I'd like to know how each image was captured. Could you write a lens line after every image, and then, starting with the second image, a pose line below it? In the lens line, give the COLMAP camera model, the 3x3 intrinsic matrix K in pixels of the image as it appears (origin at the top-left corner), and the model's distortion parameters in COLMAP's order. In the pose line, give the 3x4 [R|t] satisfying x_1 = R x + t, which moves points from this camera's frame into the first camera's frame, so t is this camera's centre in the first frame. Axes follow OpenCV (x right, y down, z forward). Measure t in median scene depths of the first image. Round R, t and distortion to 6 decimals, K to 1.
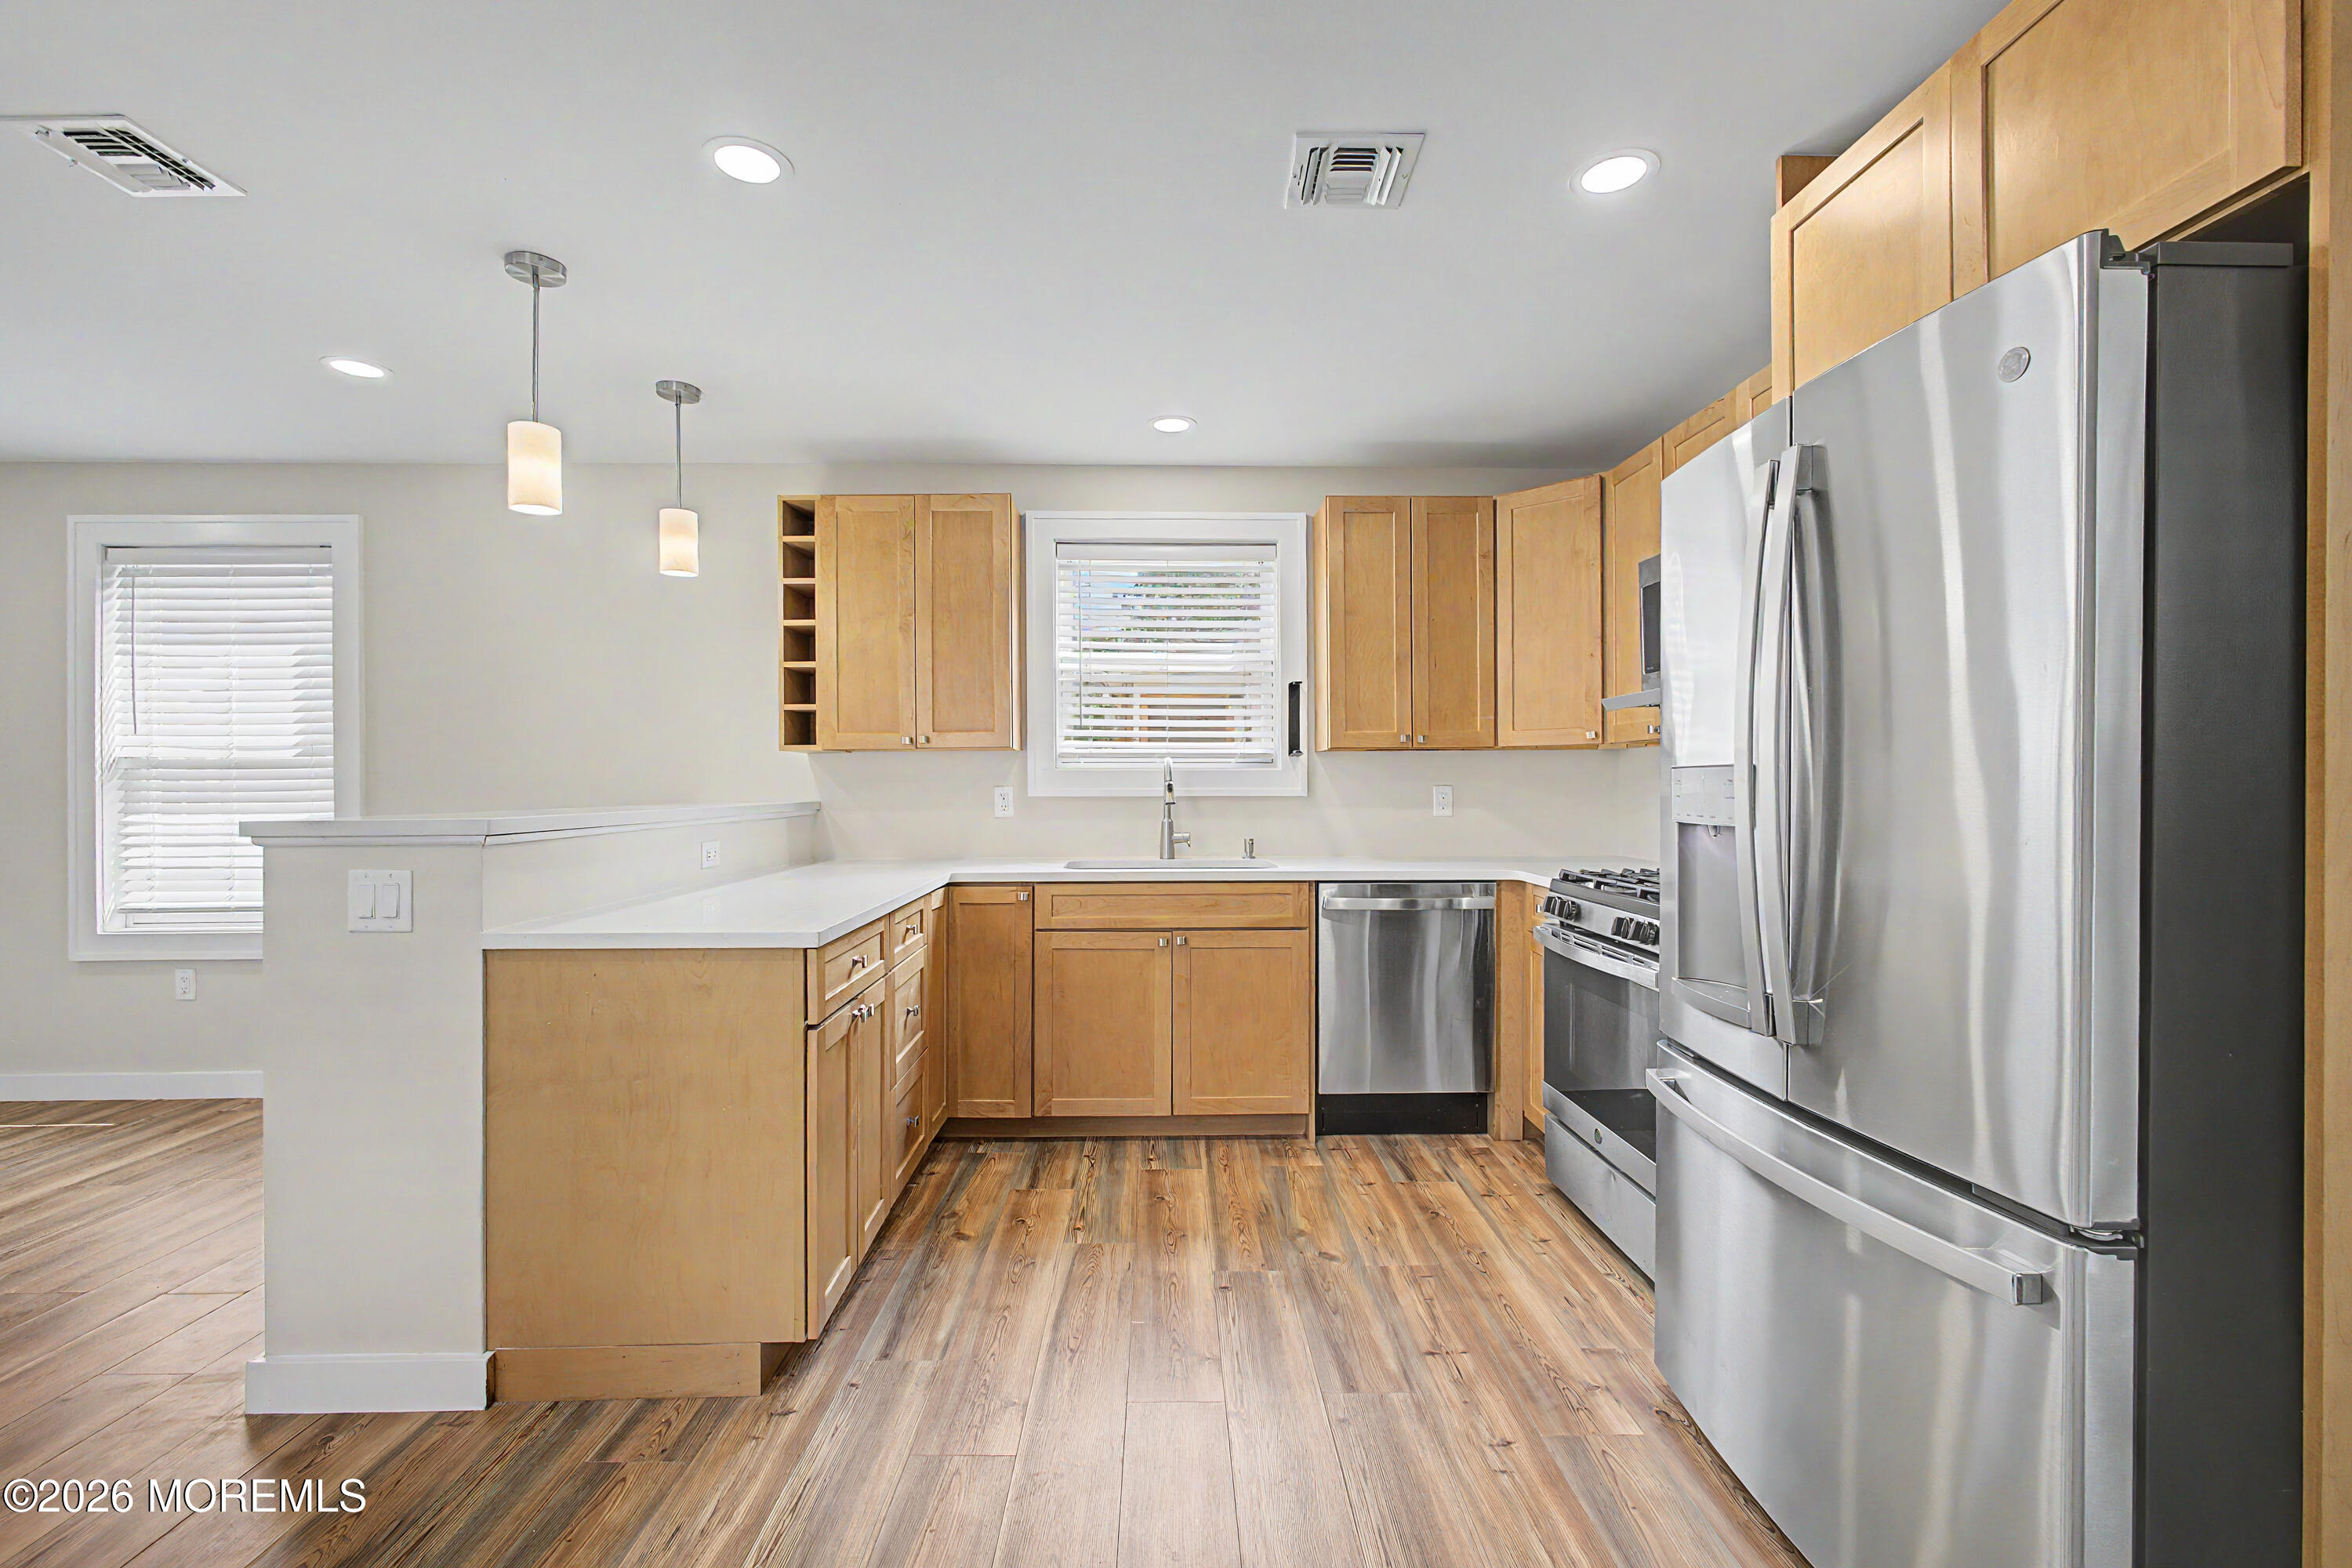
lens RADIAL K [[1024.5, 0, 1172.8], [0, 1024.5, 792.0], [0, 0, 1]] dist [-0.000404, 0.002484]
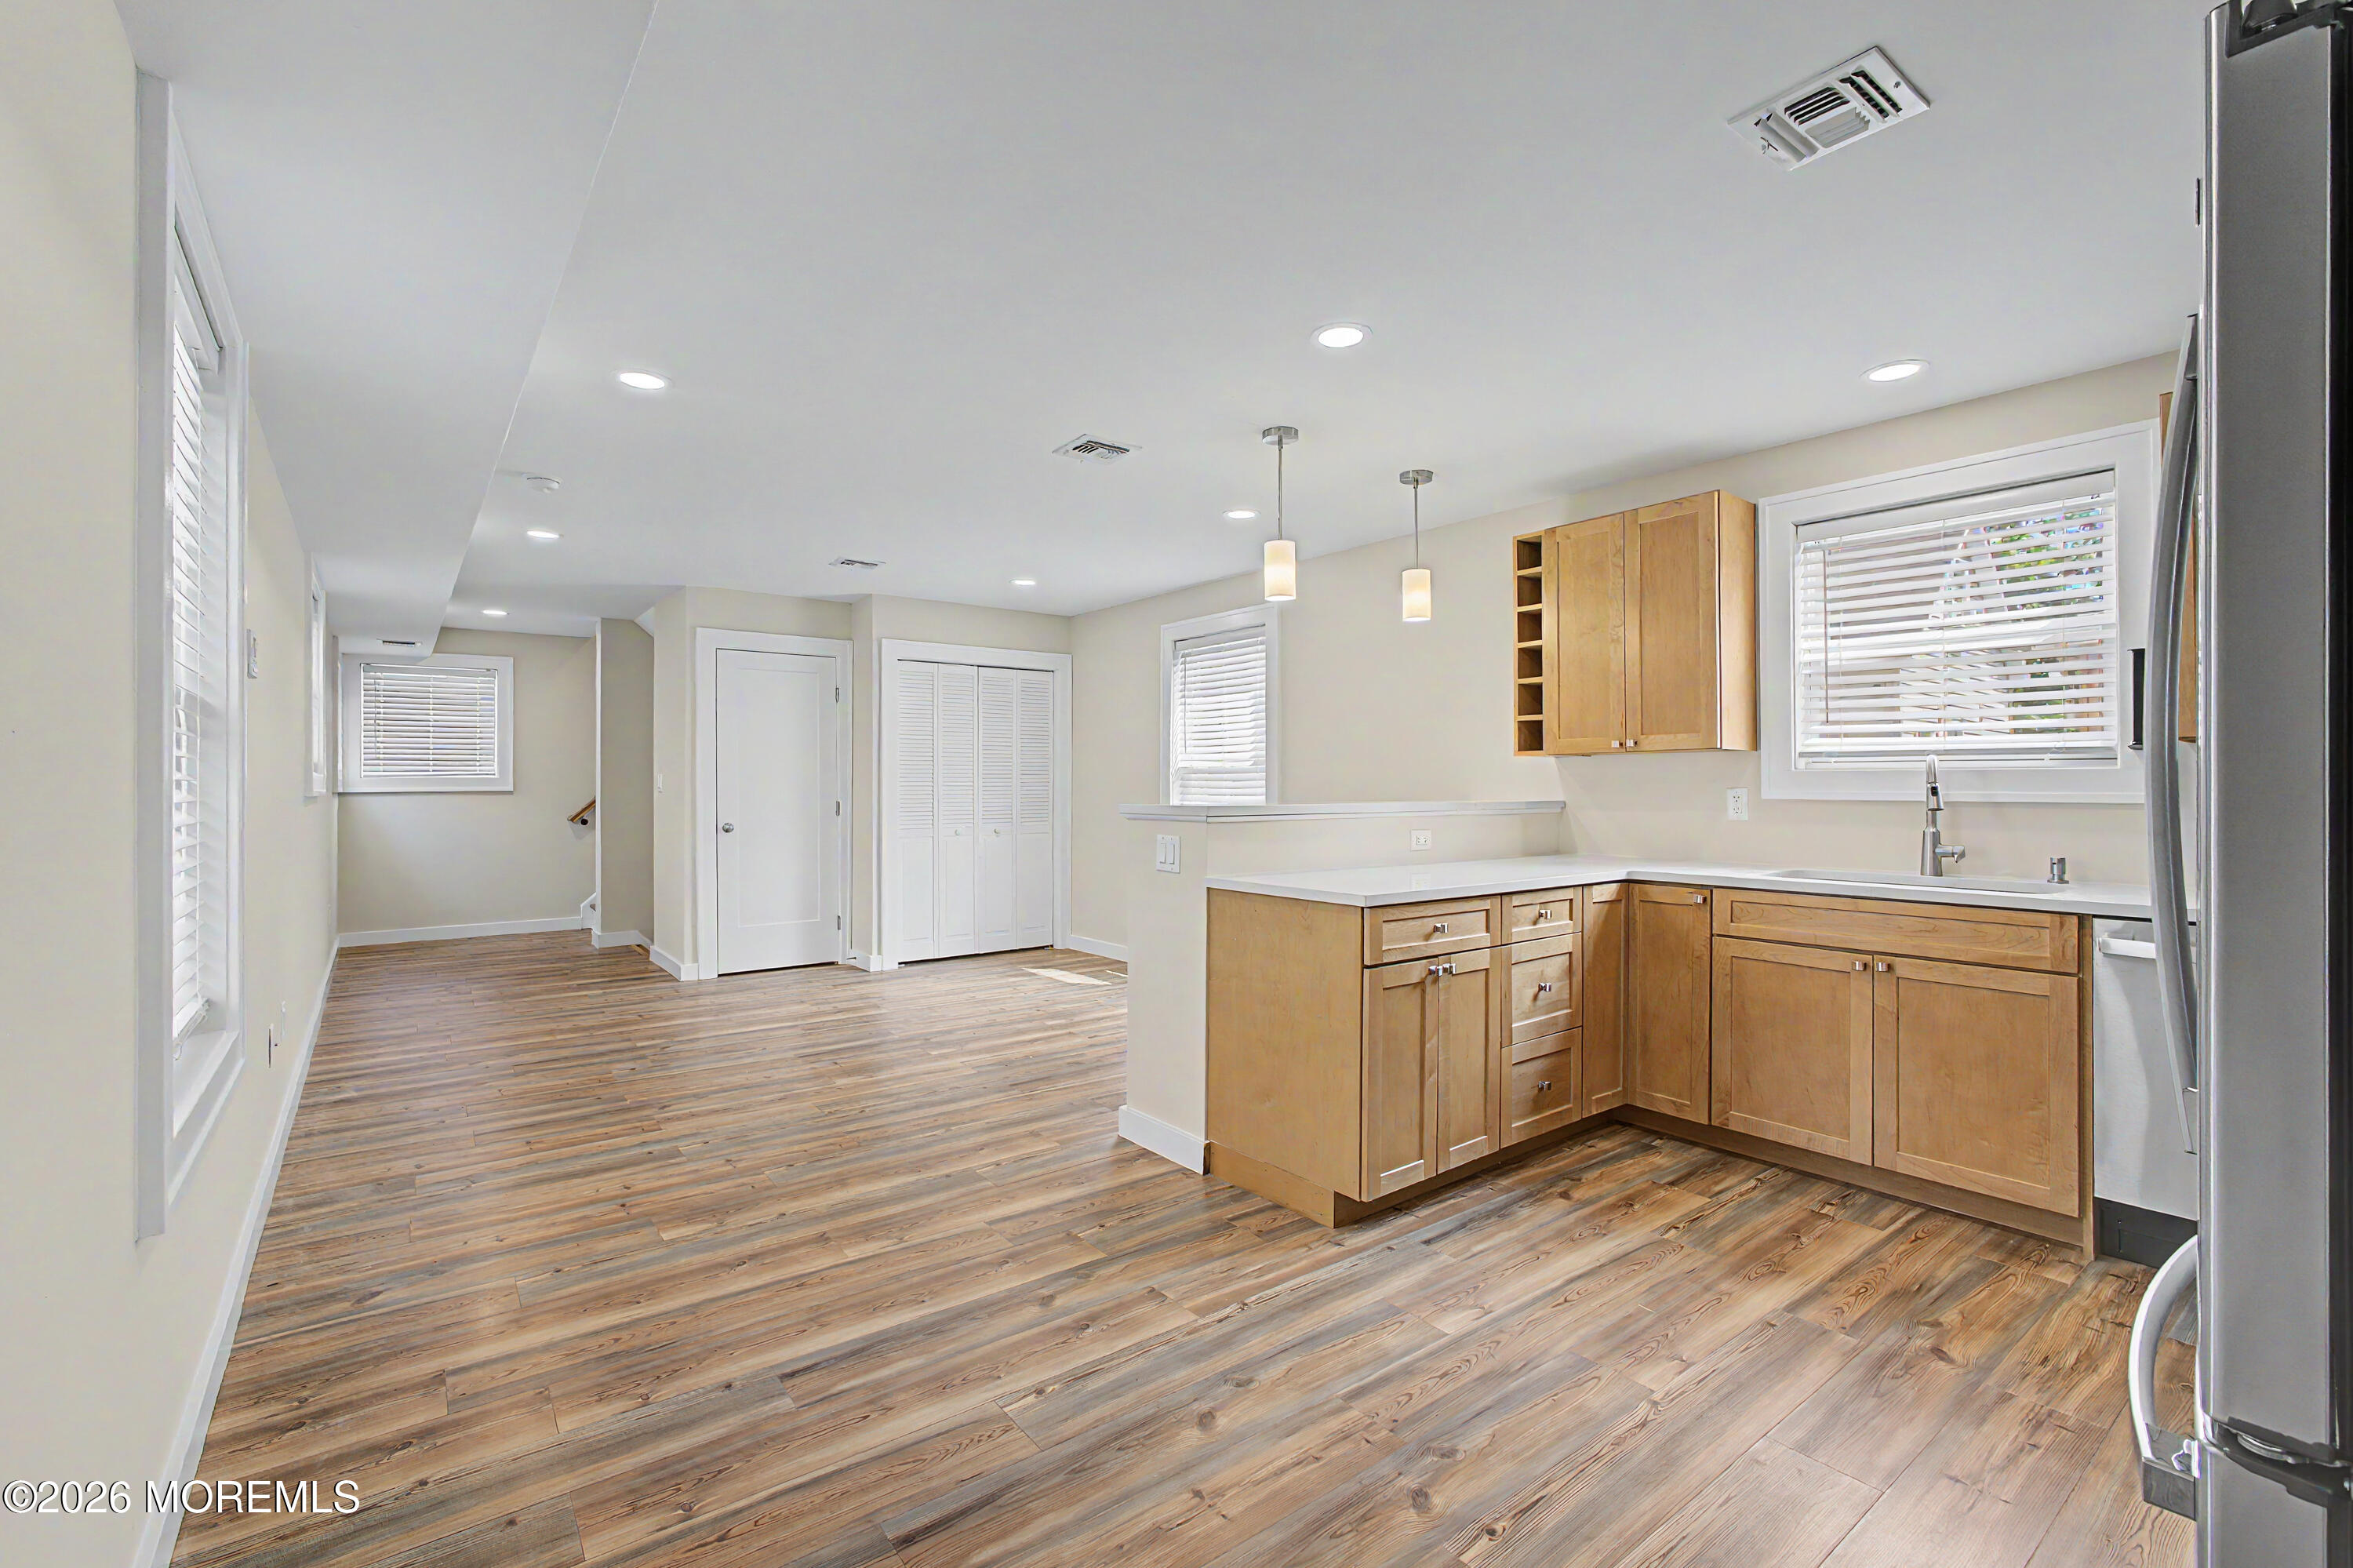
lens RADIAL K [[1025.0, 0, 1180.1], [0, 1025.0, 780.9], [0, 0, 1]] dist [-0.000404, 0.002484]
pose [[0.602938, 0.000909, -0.797787, 0.365634], [-0.009496, 0.999937, -0.006038, -0.001717], [0.797731, 0.011216, 0.602909, -0.000865]]
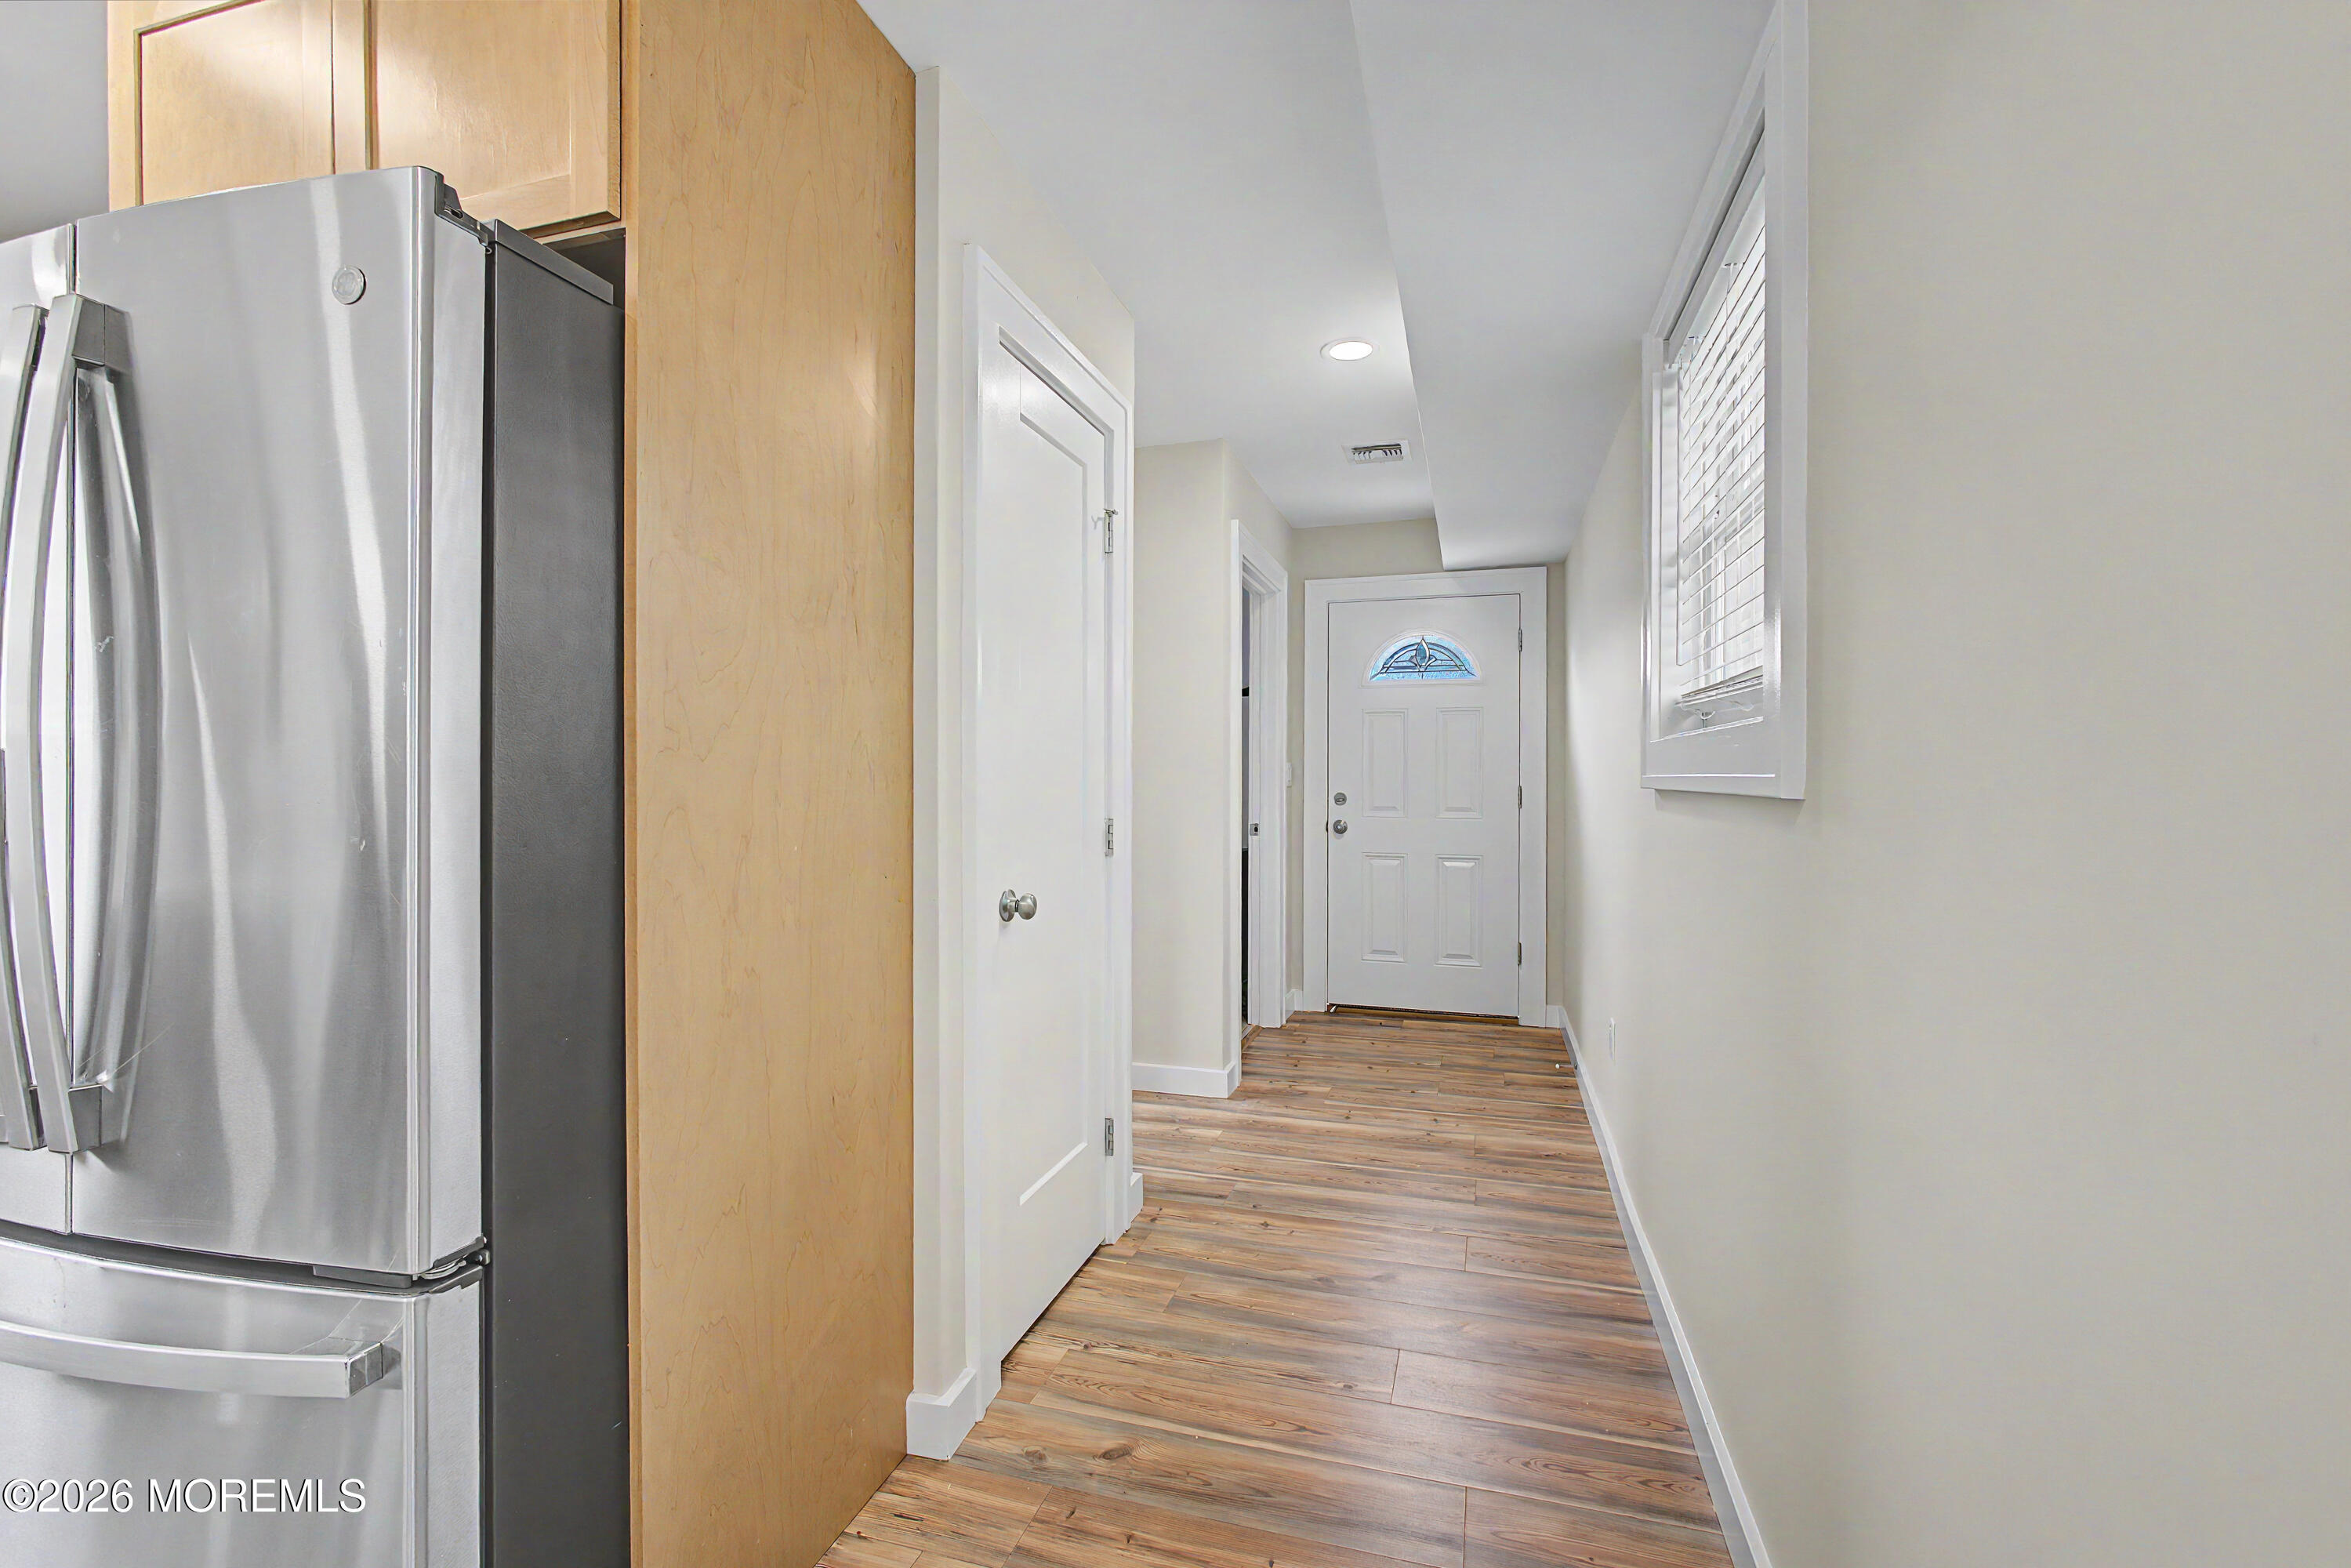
lens RADIAL K [[1024.1, 0, 1183.5], [0, 1024.1, 776.7], [0, 0, 1]] dist [-0.000404, 0.002484]
pose [[0.315485, -0.003371, 0.948925, 0.087633], [0.004400, 0.999988, 0.002089, -0.003274], [-0.948920, 0.003516, 0.315496, 0.029463]]
